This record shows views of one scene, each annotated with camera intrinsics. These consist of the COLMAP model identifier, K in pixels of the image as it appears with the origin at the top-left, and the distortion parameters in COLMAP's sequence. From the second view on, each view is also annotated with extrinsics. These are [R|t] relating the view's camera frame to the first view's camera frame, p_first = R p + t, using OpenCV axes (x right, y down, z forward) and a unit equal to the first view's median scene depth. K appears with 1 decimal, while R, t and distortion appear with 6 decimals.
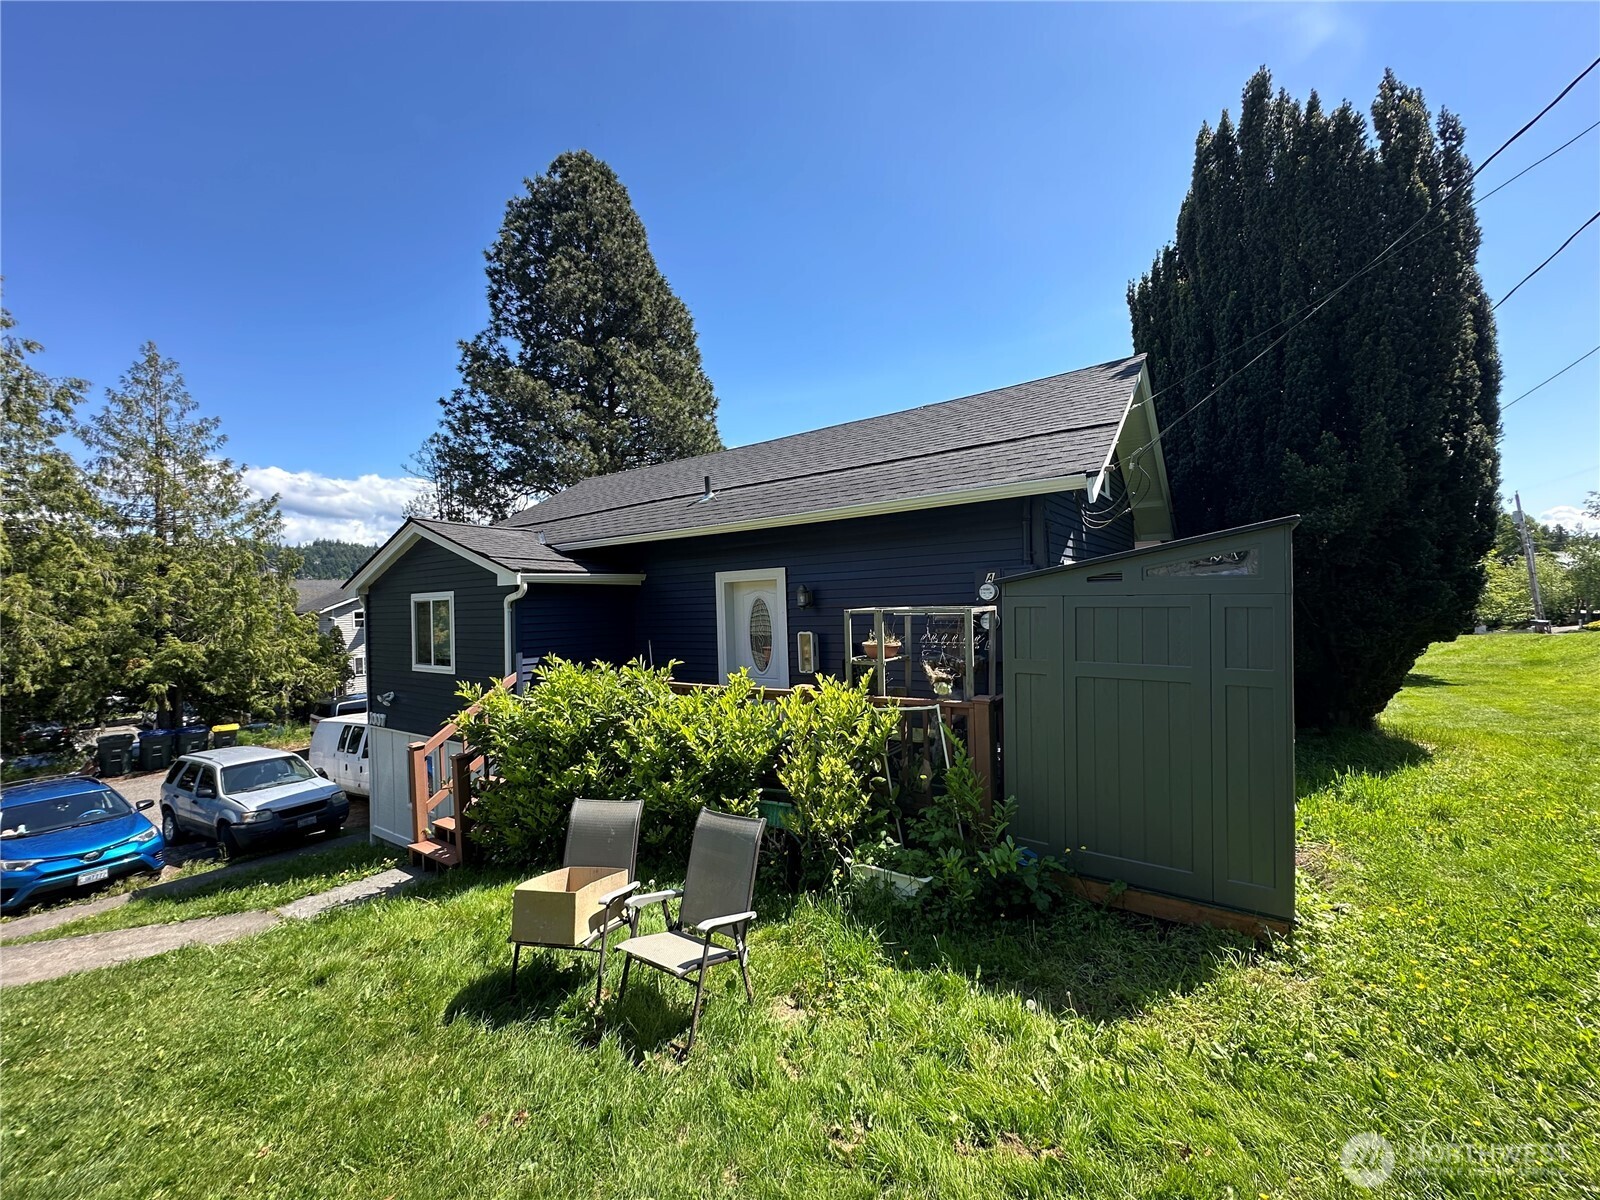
lens RADIAL K [[645.6, 0, 800.0], [0, 645.6, 600.0], [0, 0, 1]] dist [0.000273, 0.000044]
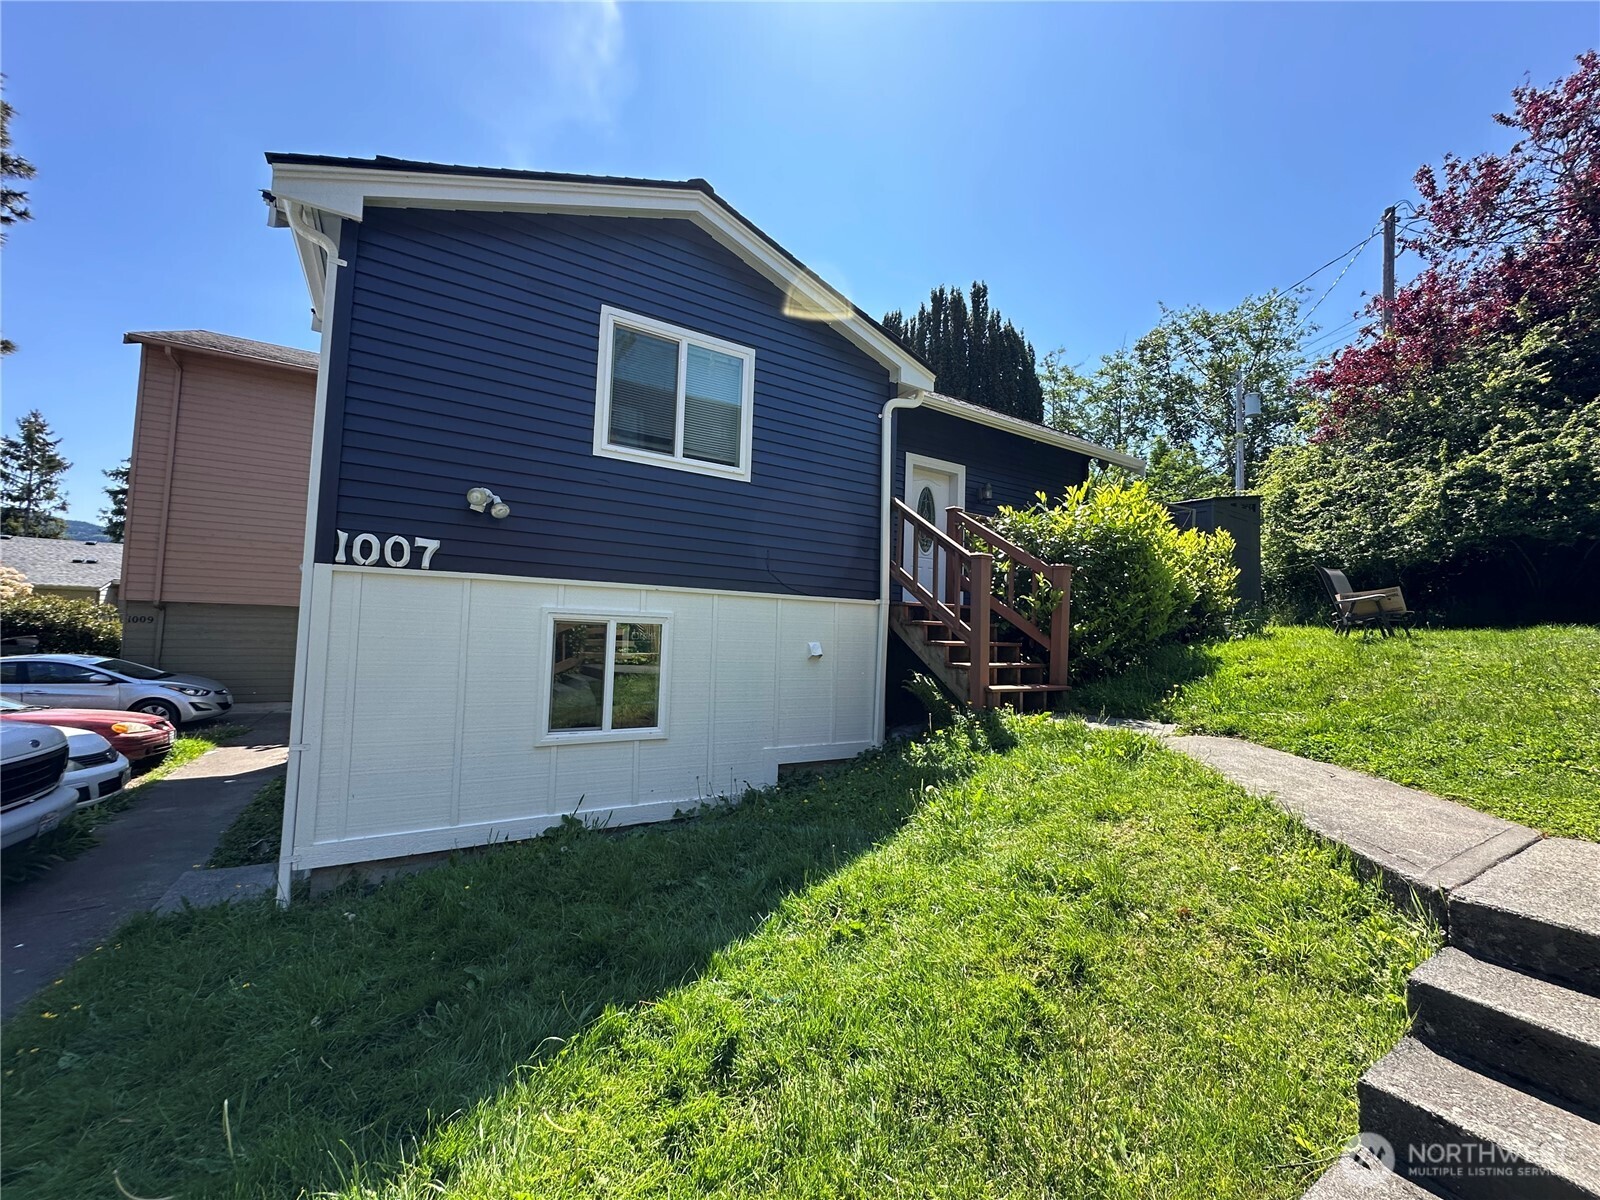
lens RADIAL K [[637.2, 0, 802.8], [0, 637.2, 597.8], [0, 0, 1]] dist [-0.002199, -0.000217]
pose [[0.373028, 0.098749, 0.922550, -1.127875], [-0.051280, 0.994995, -0.085768, 0.290482], [-0.926402, -0.015315, 0.376224, 0.769704]]
